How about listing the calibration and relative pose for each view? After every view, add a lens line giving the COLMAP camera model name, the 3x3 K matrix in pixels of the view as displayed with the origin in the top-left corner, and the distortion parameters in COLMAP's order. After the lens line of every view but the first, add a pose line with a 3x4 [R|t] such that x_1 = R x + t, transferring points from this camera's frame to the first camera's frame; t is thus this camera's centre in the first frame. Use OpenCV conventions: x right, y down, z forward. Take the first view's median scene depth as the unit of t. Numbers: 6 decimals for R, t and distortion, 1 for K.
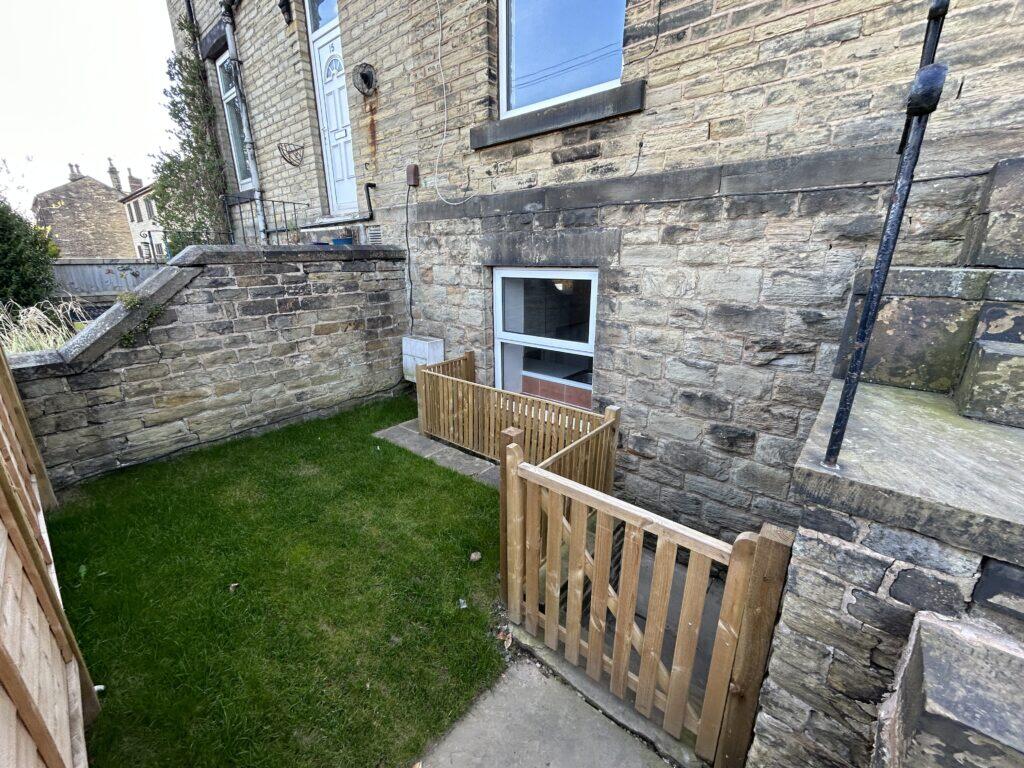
lens RADIAL K [[414.2, 0, 510.7], [0, 414.2, 383.5], [0, 0, 1]] dist [0.000302, -0.002166]
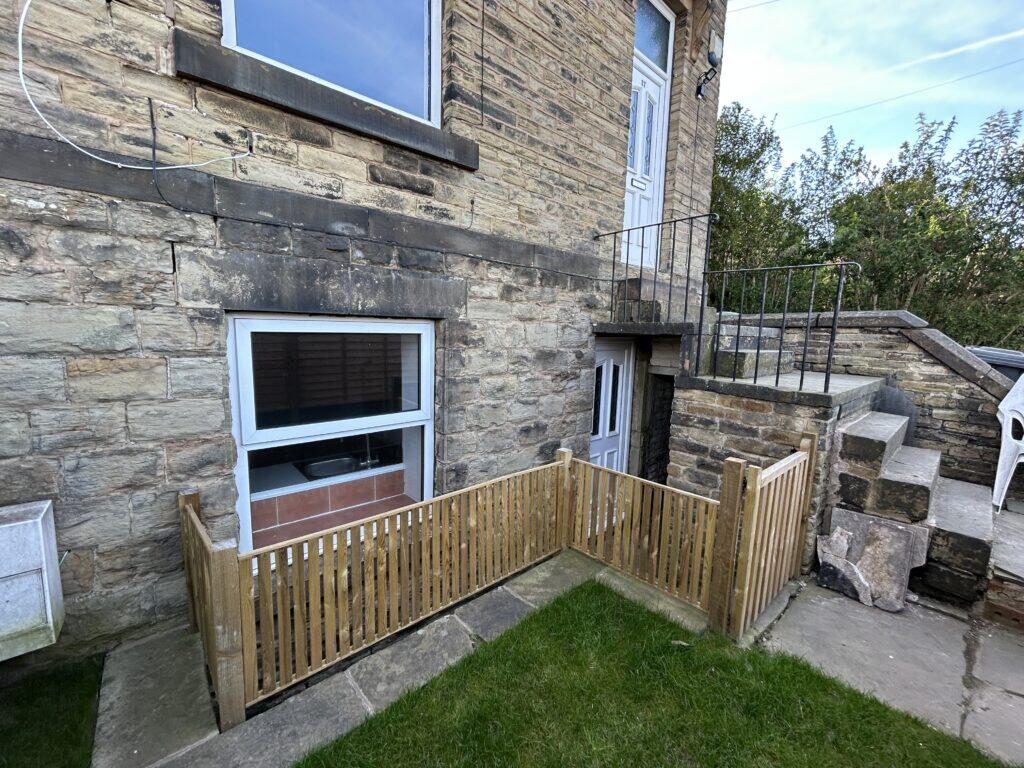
lens RADIAL K [[414.2, 0, 510.7], [0, 414.2, 383.5], [0, 0, 1]] dist [0.000302, -0.002166]
pose [[0.145726, -0.122661, 0.981691, -0.645336], [0.262031, 0.961632, 0.081258, -0.185009], [-0.953993, 0.245393, 0.172276, 0.751551]]
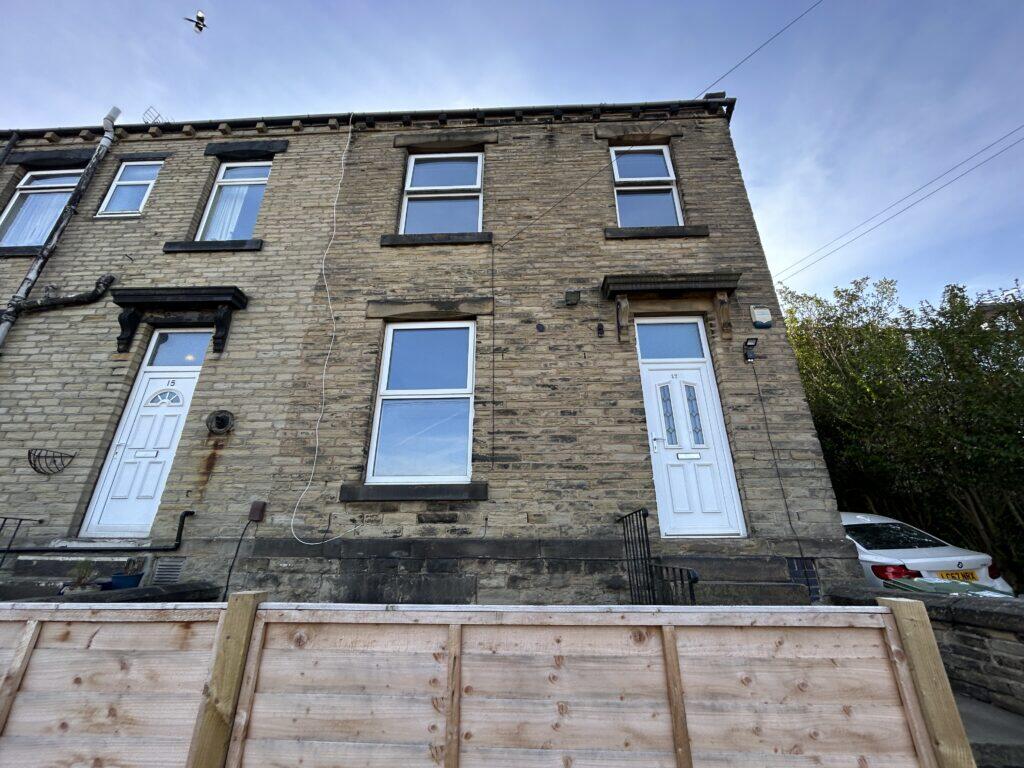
lens RADIAL K [[414.2, 0, 510.7], [0, 414.2, 383.5], [0, 0, 1]] dist [0.000302, -0.002166]
pose [[0.789496, 0.235889, 0.566615, -0.543860], [0.175881, 0.797522, -0.577083, -0.064581], [-0.588016, 0.555261, 0.588152, -0.219661]]
